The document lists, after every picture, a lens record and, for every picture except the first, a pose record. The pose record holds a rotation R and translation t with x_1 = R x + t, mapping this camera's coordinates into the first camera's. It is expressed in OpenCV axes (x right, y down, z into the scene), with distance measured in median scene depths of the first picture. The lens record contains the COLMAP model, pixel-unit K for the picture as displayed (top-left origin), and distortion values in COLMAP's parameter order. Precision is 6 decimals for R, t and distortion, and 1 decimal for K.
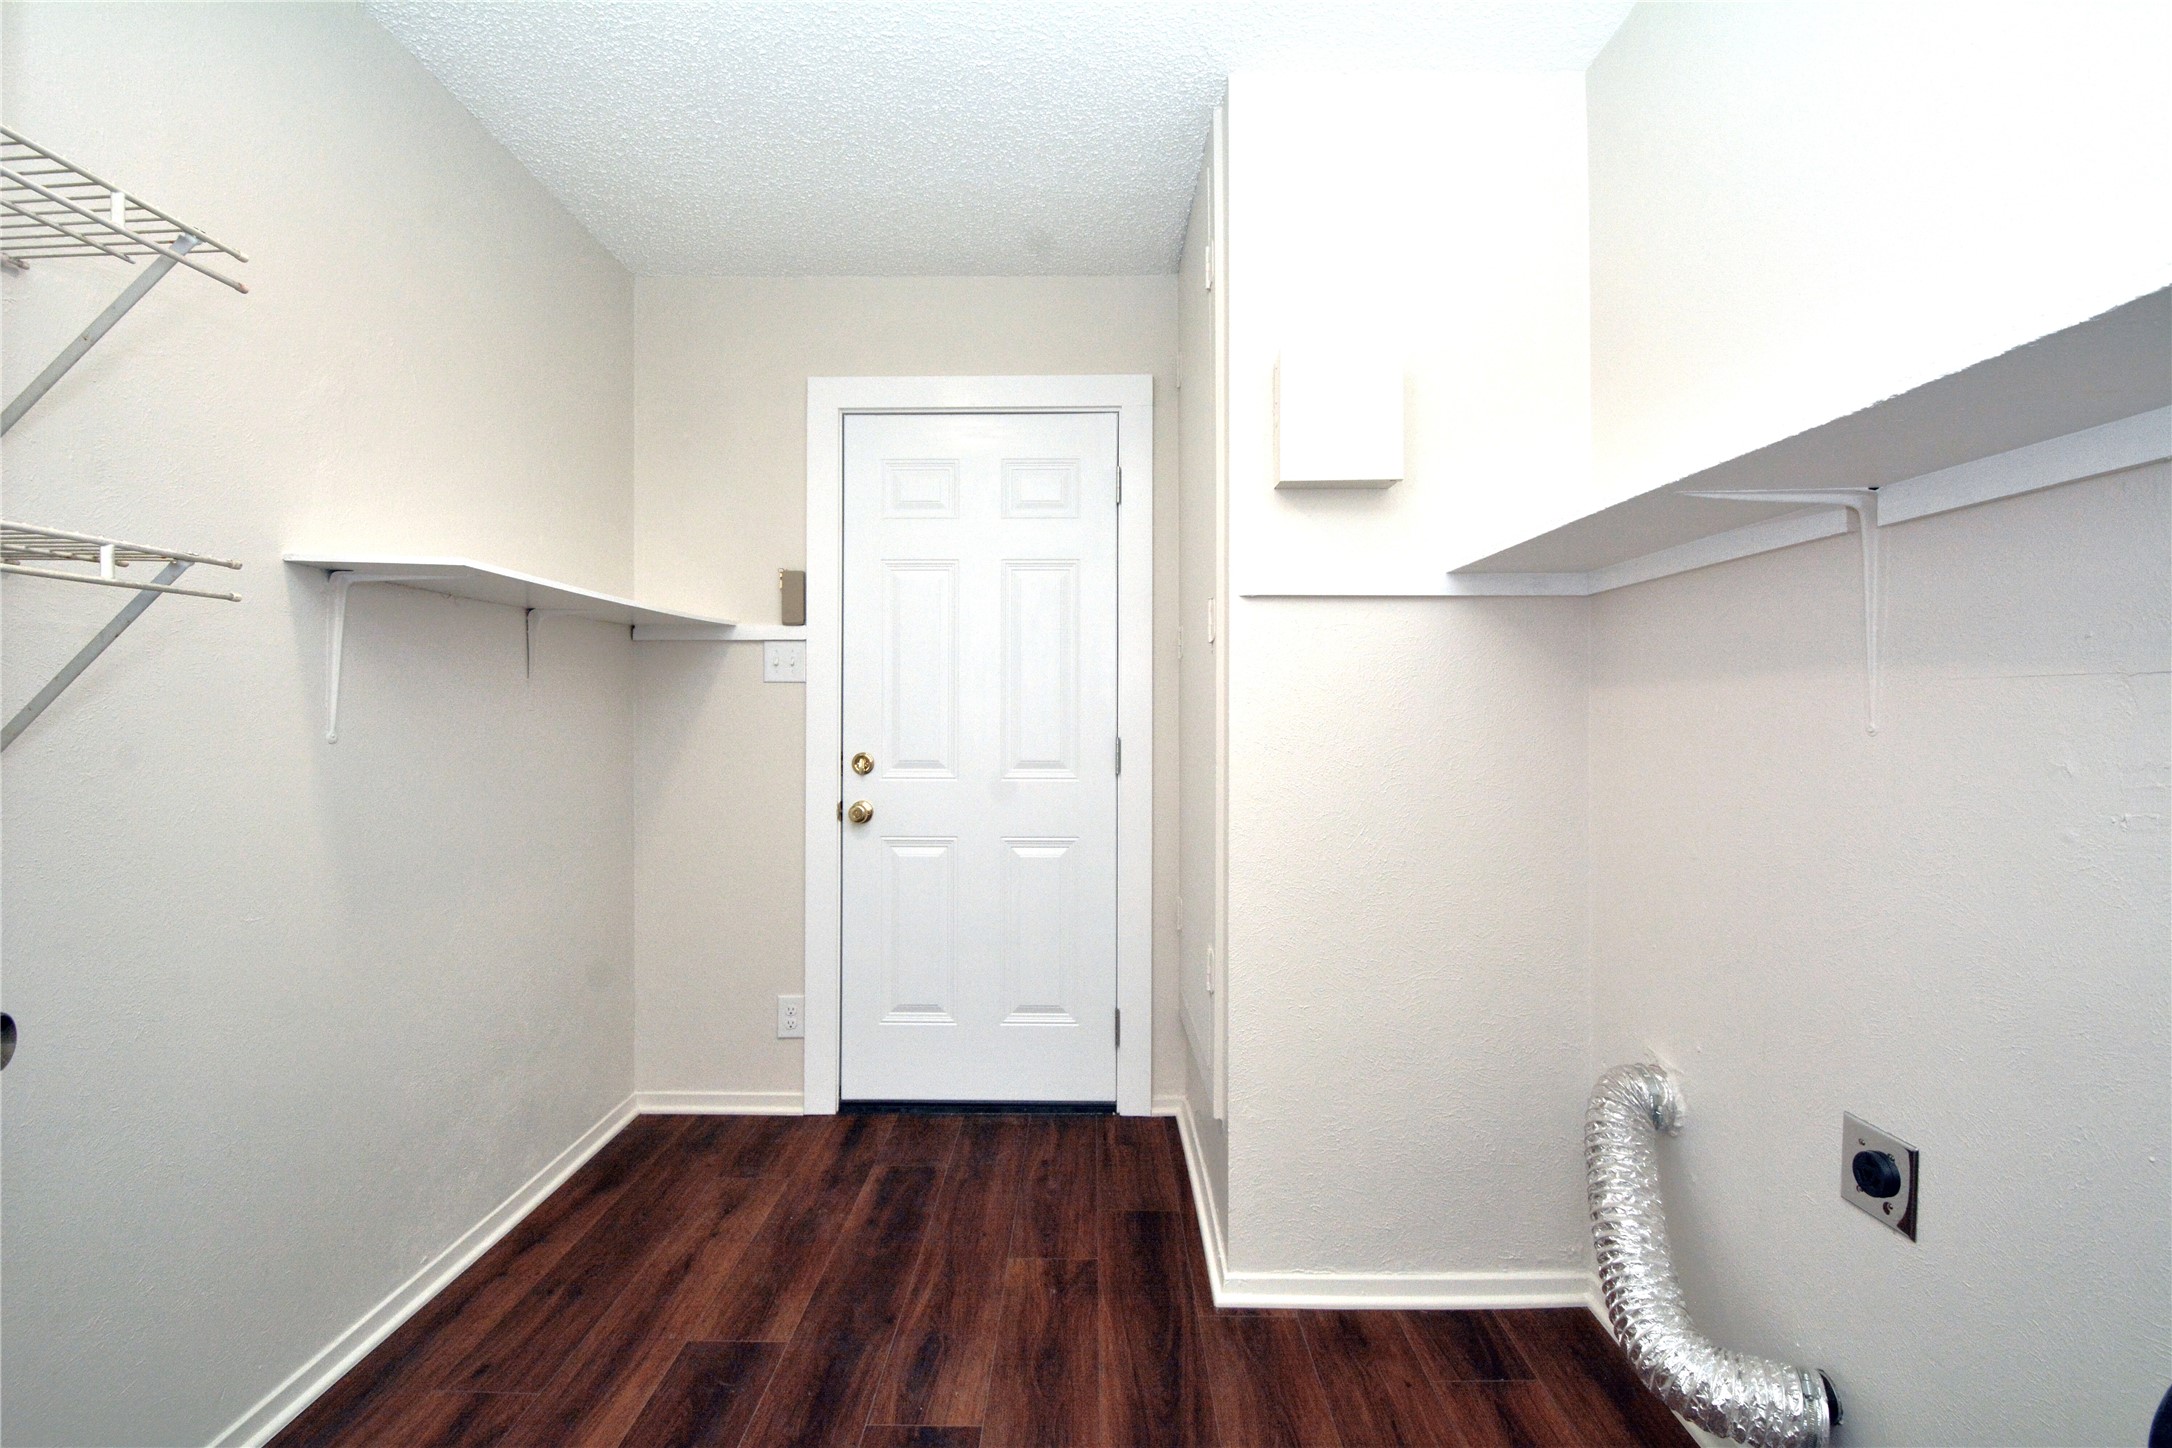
lens RADIAL K [[961.8, 0, 1084.0], [0, 961.8, 717.1], [0, 0, 1]] dist [0.012357, -0.023095]
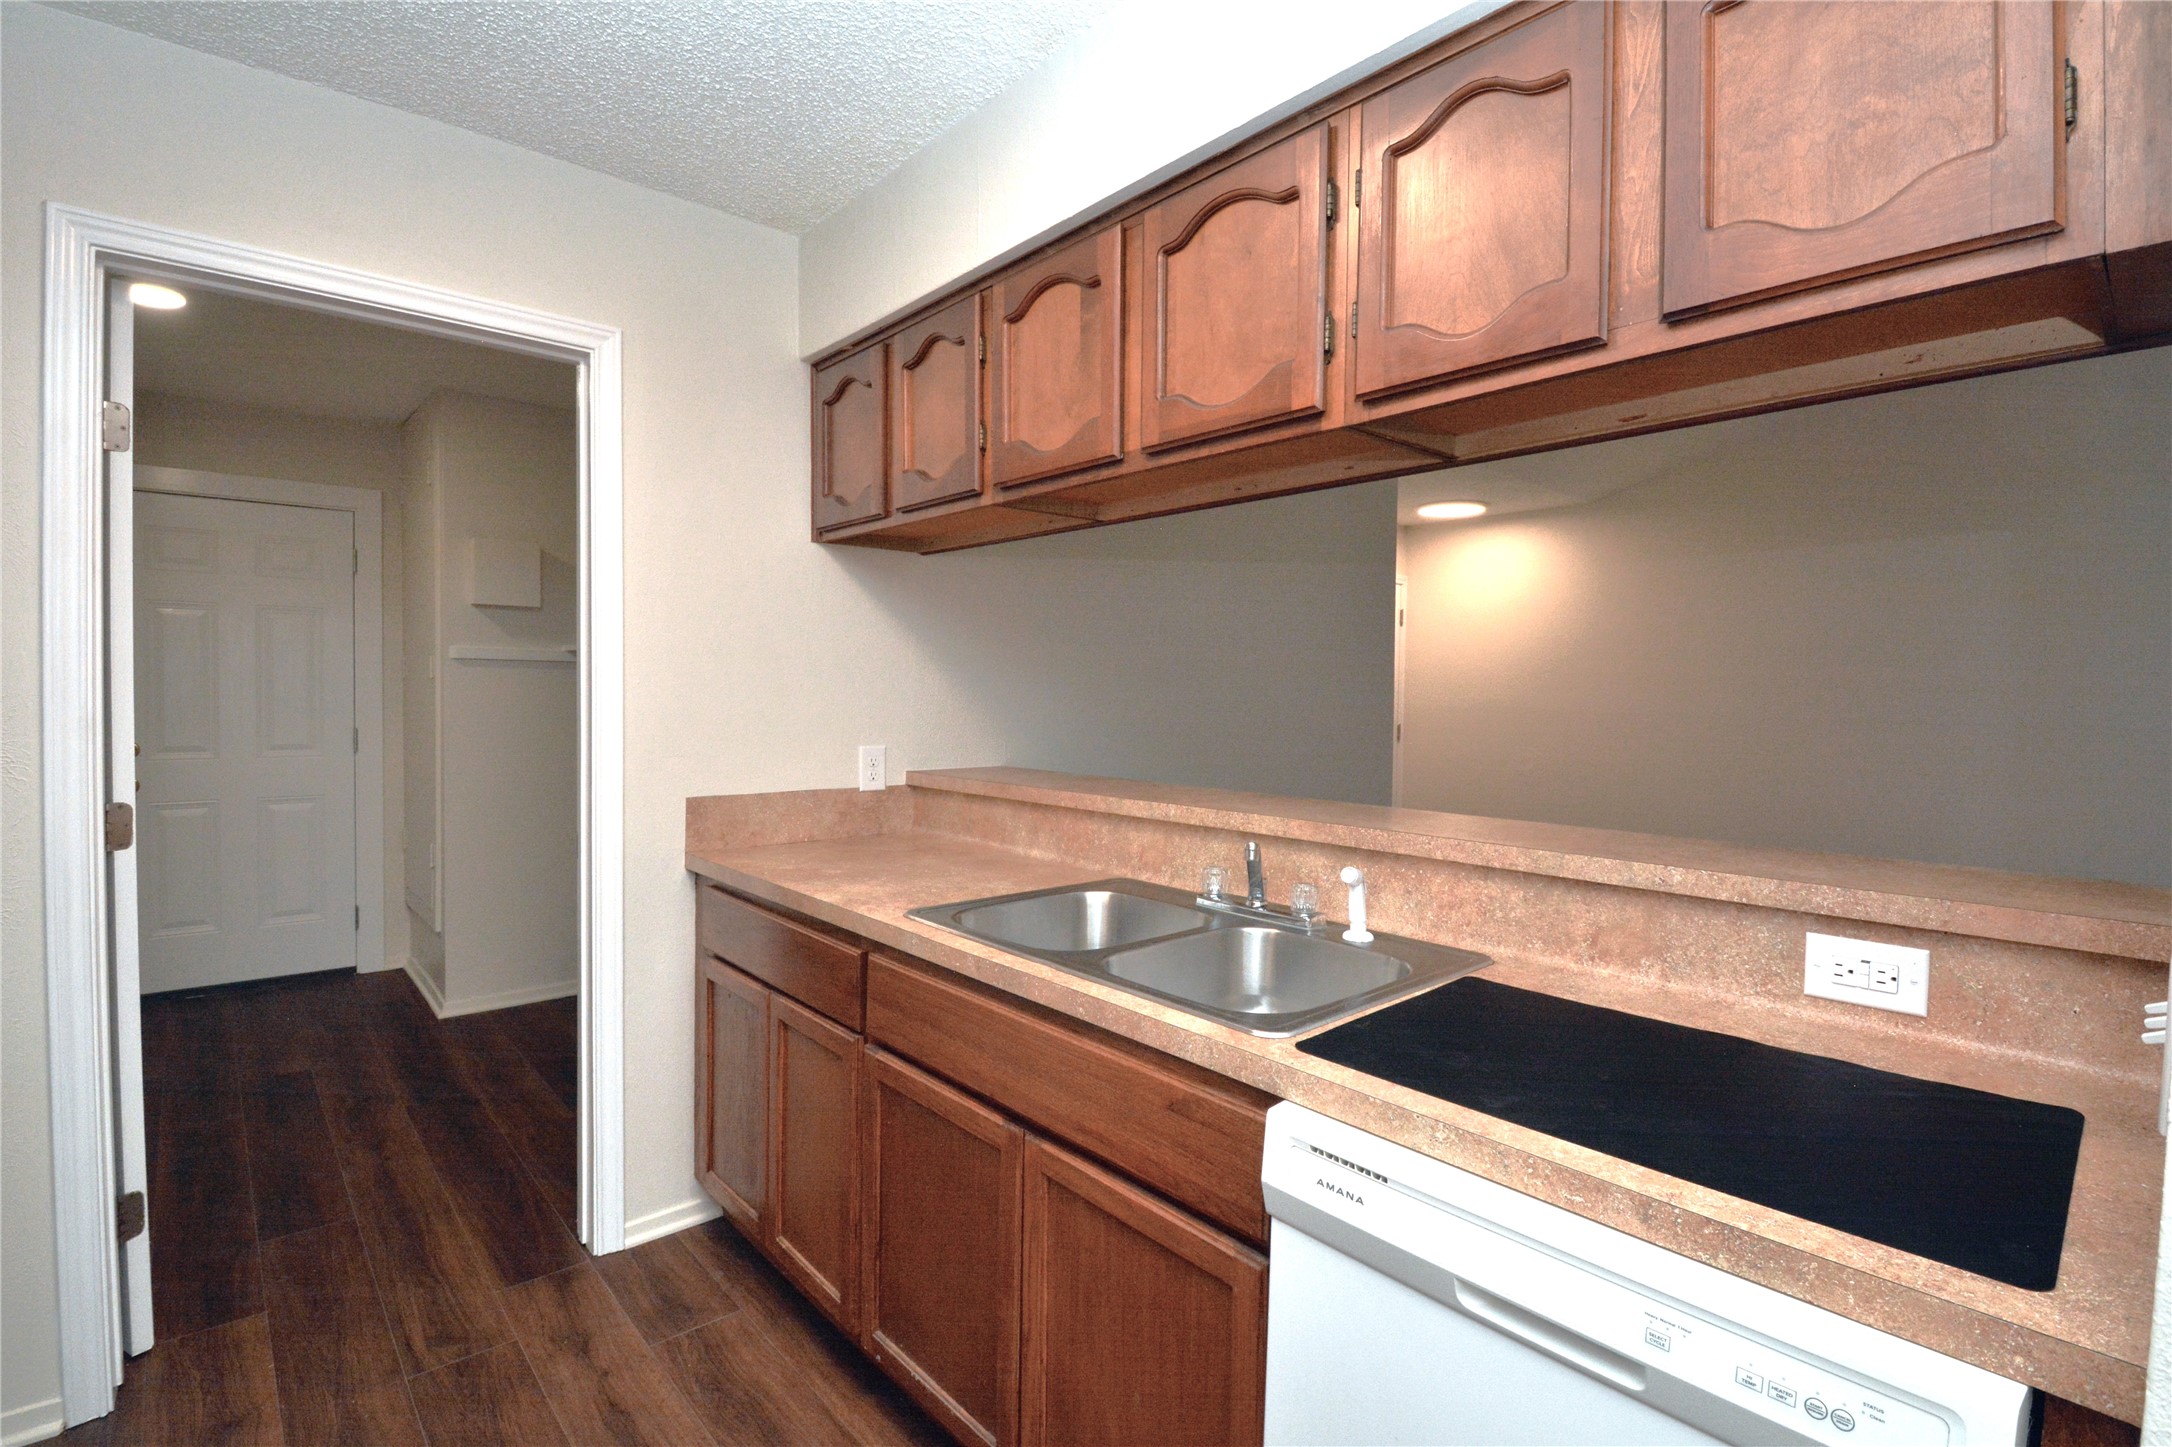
lens RADIAL K [[989.9, 0, 1089.6], [0, 989.9, 717.0], [0, 0, 1]] dist [0.014771, -0.026263]
pose [[0.738800, -0.010890, 0.673836, -0.207908], [-0.006142, 0.999719, 0.022891, -0.048745], [-0.673896, -0.021050, 0.738526, -1.199416]]
